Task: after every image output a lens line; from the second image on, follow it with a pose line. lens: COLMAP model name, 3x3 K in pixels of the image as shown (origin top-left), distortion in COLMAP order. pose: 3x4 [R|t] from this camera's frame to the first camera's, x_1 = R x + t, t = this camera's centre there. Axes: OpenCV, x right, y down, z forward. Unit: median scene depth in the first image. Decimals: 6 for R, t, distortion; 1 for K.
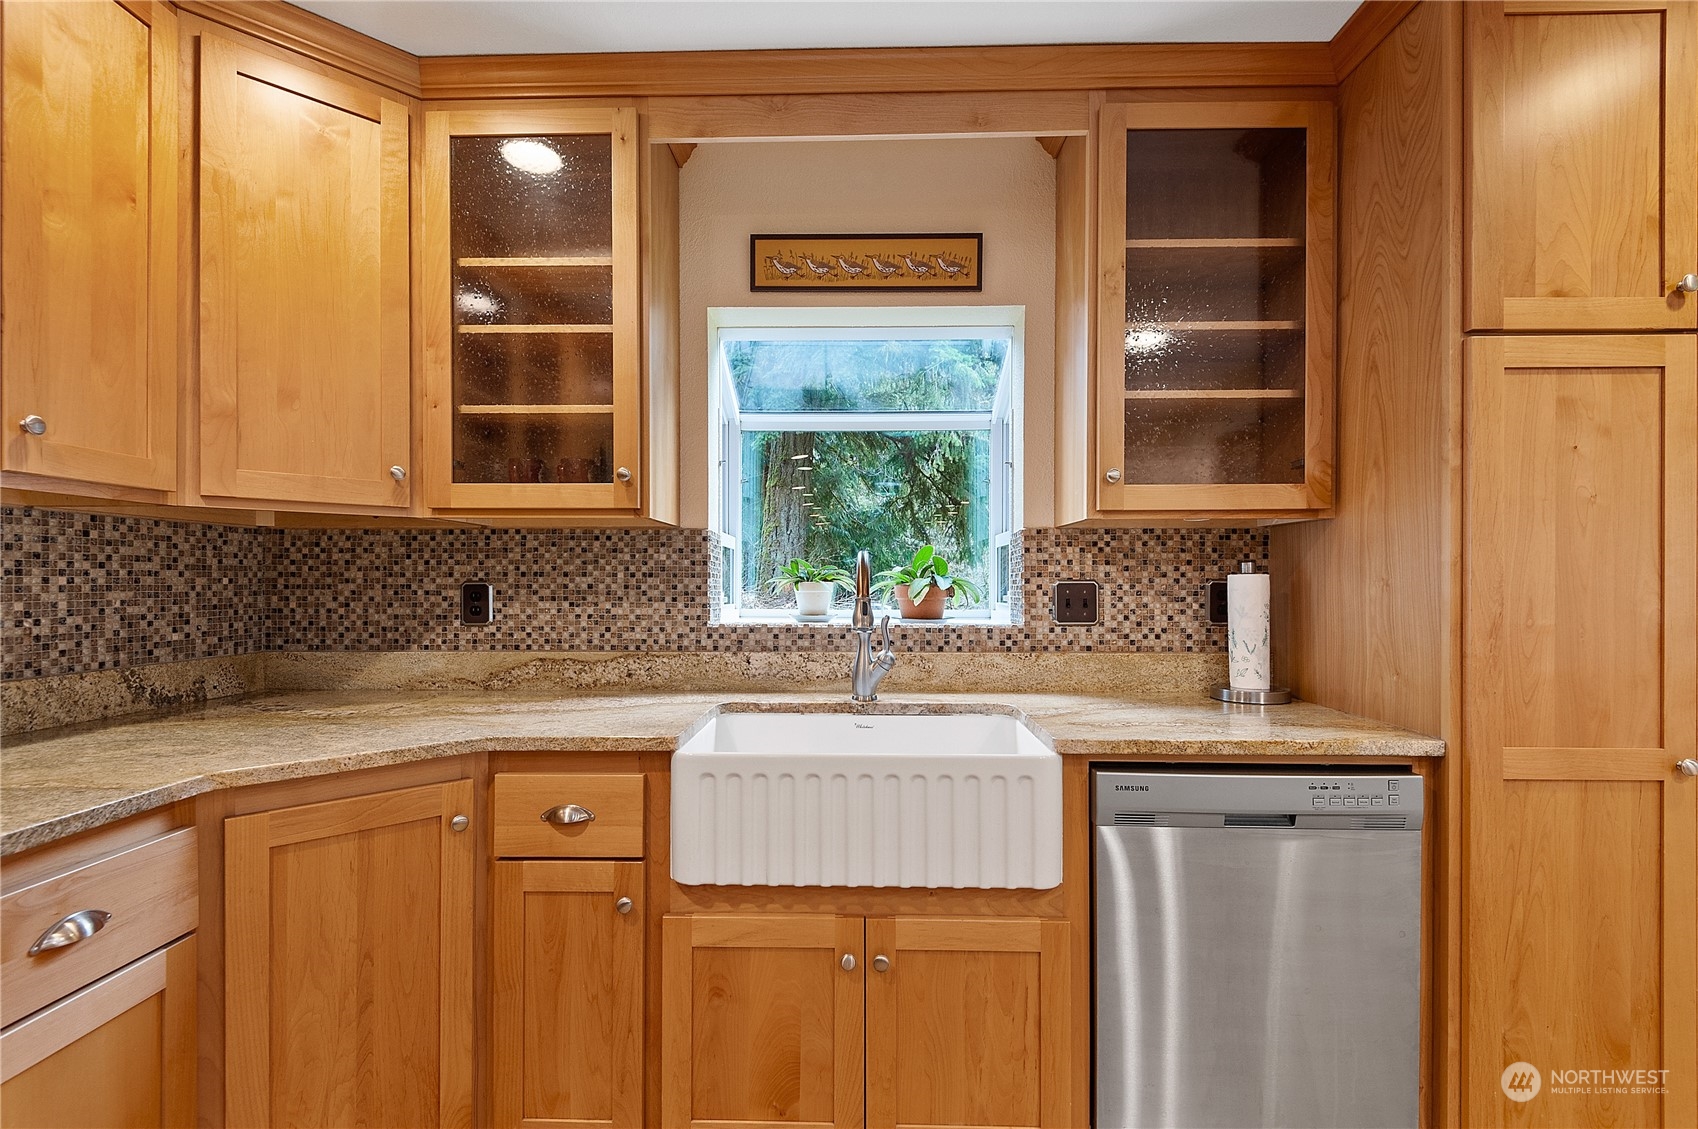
lens RADIAL K [[787.0, 0, 843.3], [0, 787.0, 580.4], [0, 0, 1]] dist [0.012679, -0.001046]
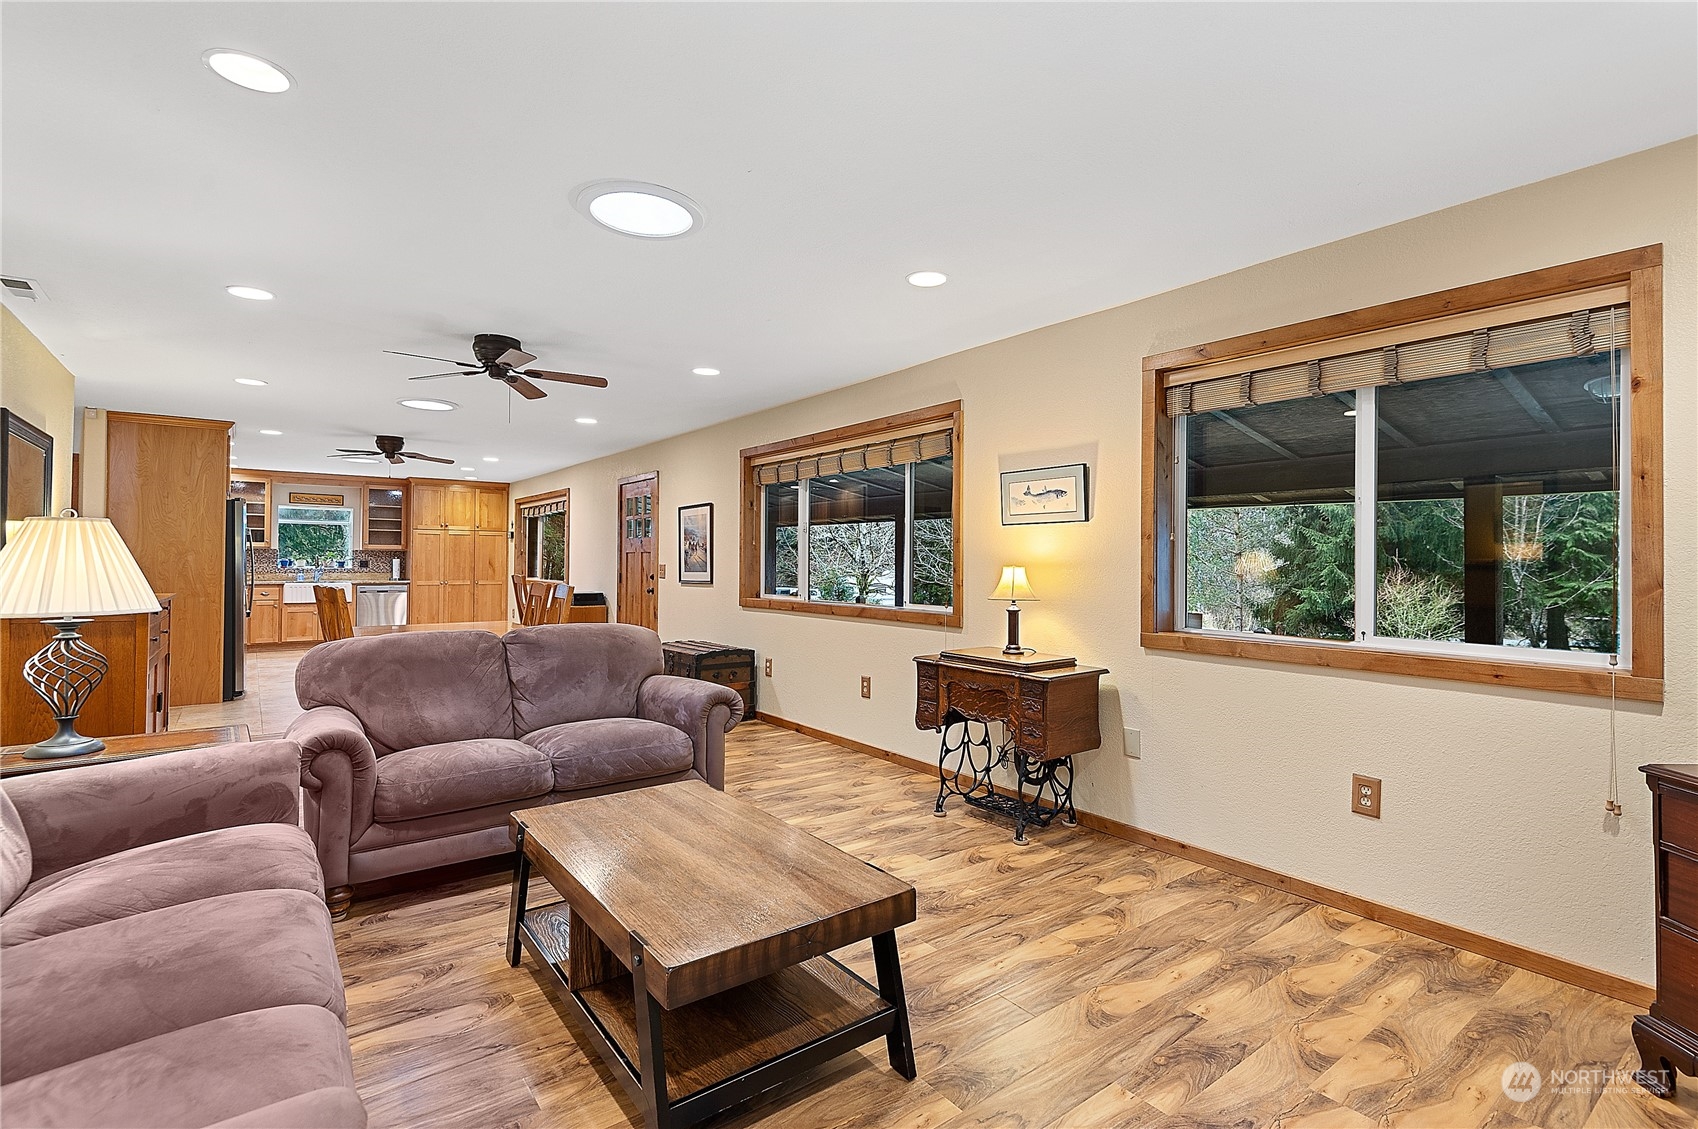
lens RADIAL K [[792.3, 0, 857.5], [0, 792.3, 566.2], [0, 0, 1]] dist [0.014477, -0.001300]
pose [[0.765654, 0.000122, 0.643253, -0.738049], [-0.006671, 0.999948, 0.007751, -0.025066], [-0.643218, -0.010226, 0.765615, -6.305524]]
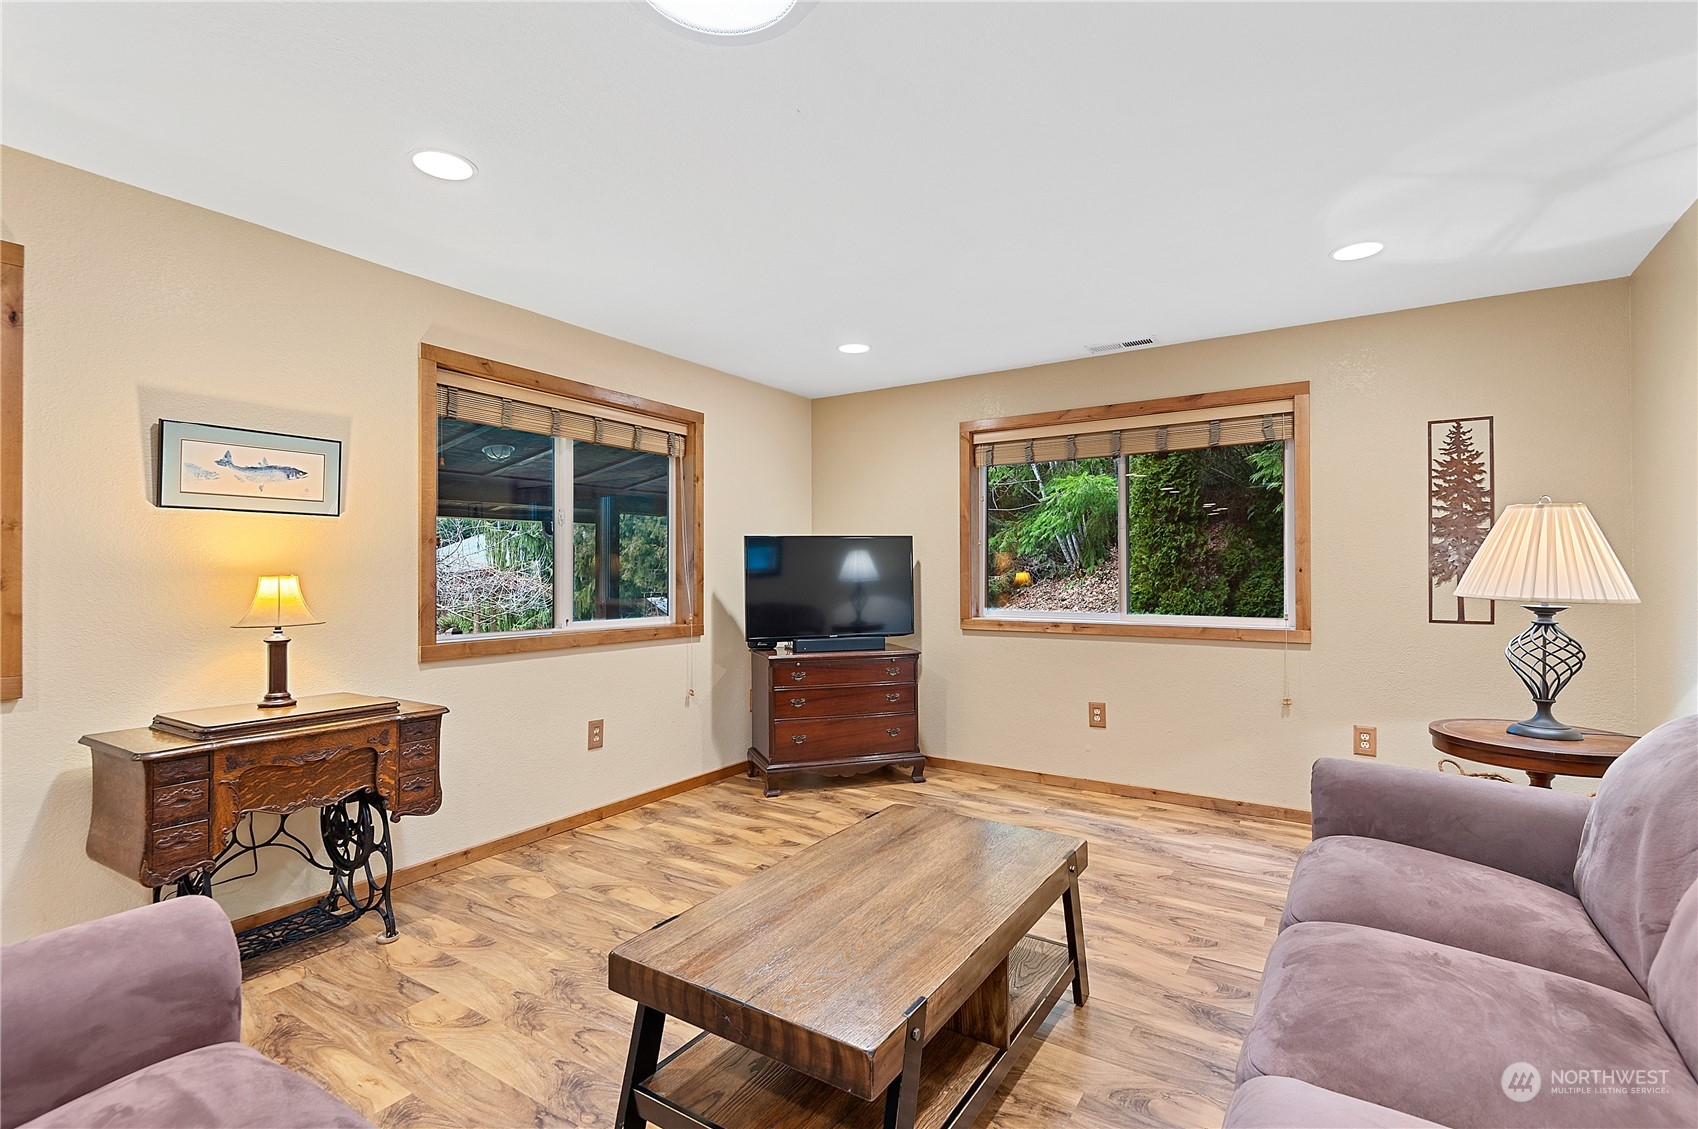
lens RADIAL K [[787.0, 0, 843.3], [0, 787.0, 580.4], [0, 0, 1]] dist [0.012679, -0.001046]
pose [[-0.864283, -0.005535, 0.502976, -0.637768], [-0.000239, 0.999944, 0.010594, -0.016114], [-0.503006, 0.009036, -0.864235, -4.091022]]
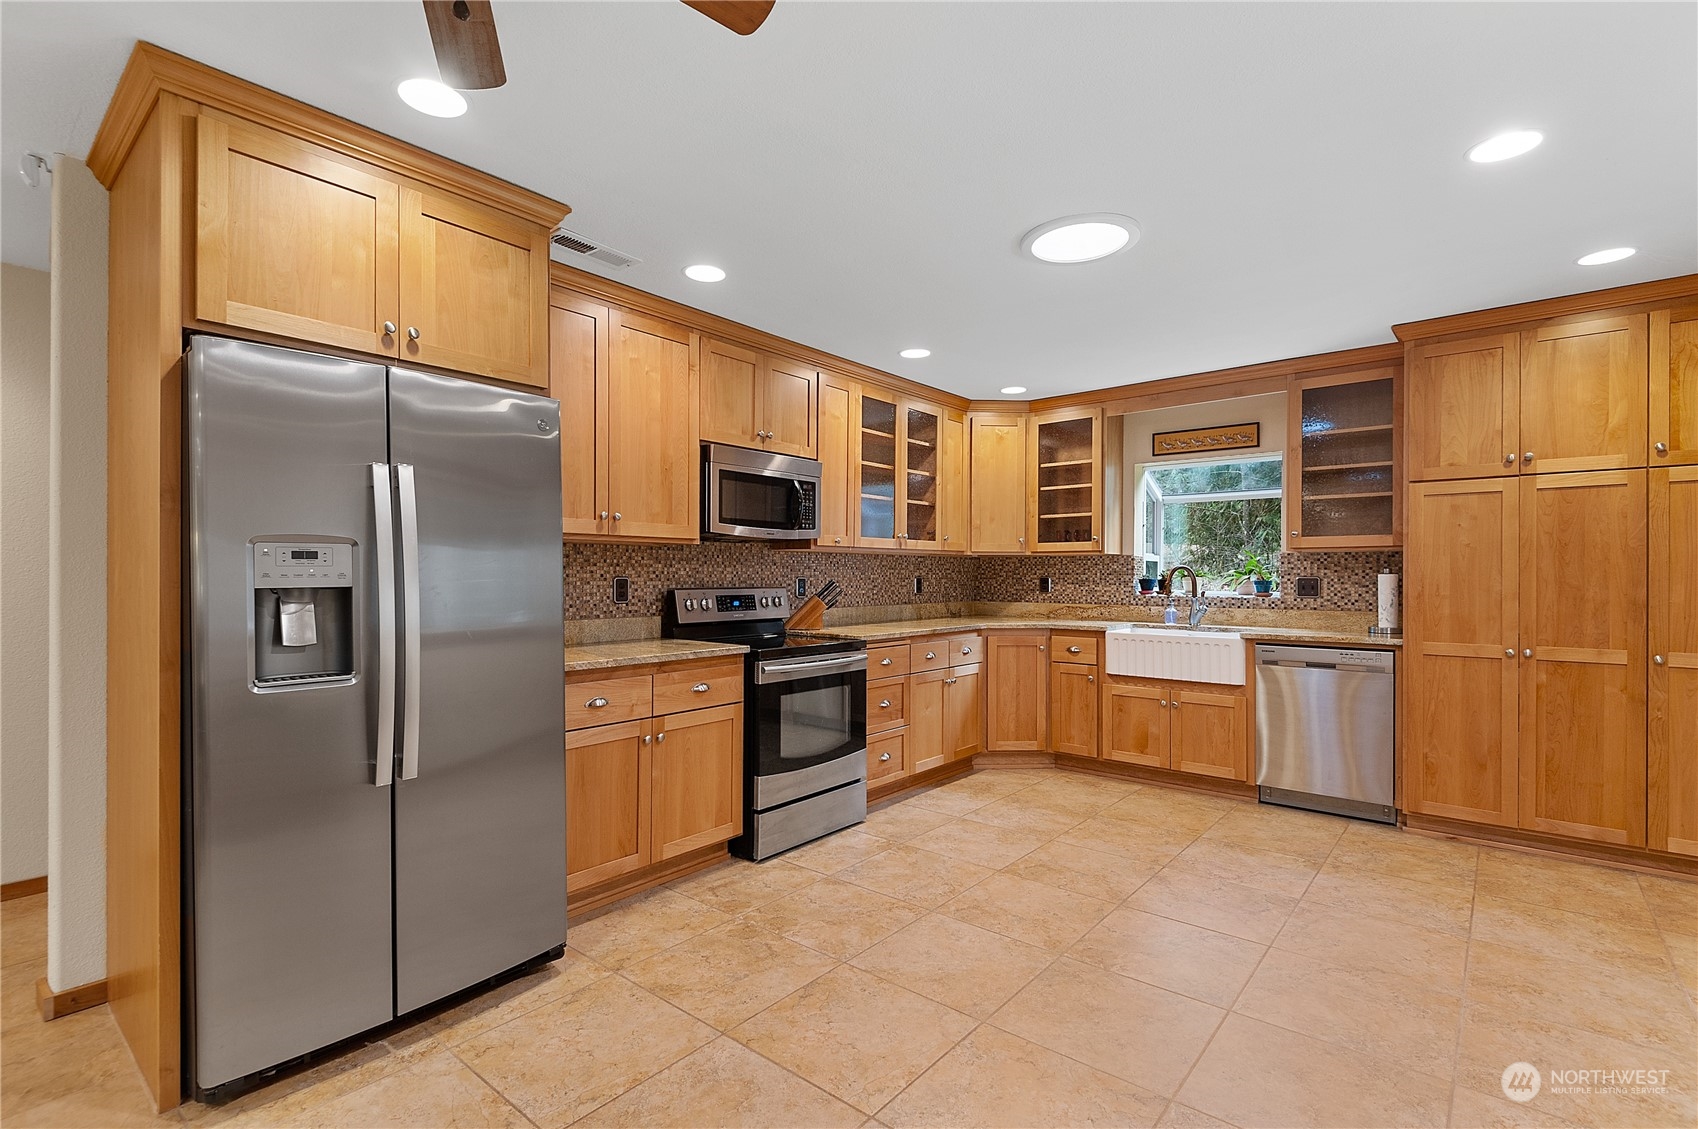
lens RADIAL K [[787.0, 0, 843.3], [0, 787.0, 580.4], [0, 0, 1]] dist [0.012679, -0.001046]
pose [[0.785737, 0.005883, -0.618532, 0.742490], [-0.002158, 0.999975, 0.006770, -0.002780], [0.618557, -0.003984, 0.785730, -1.737233]]
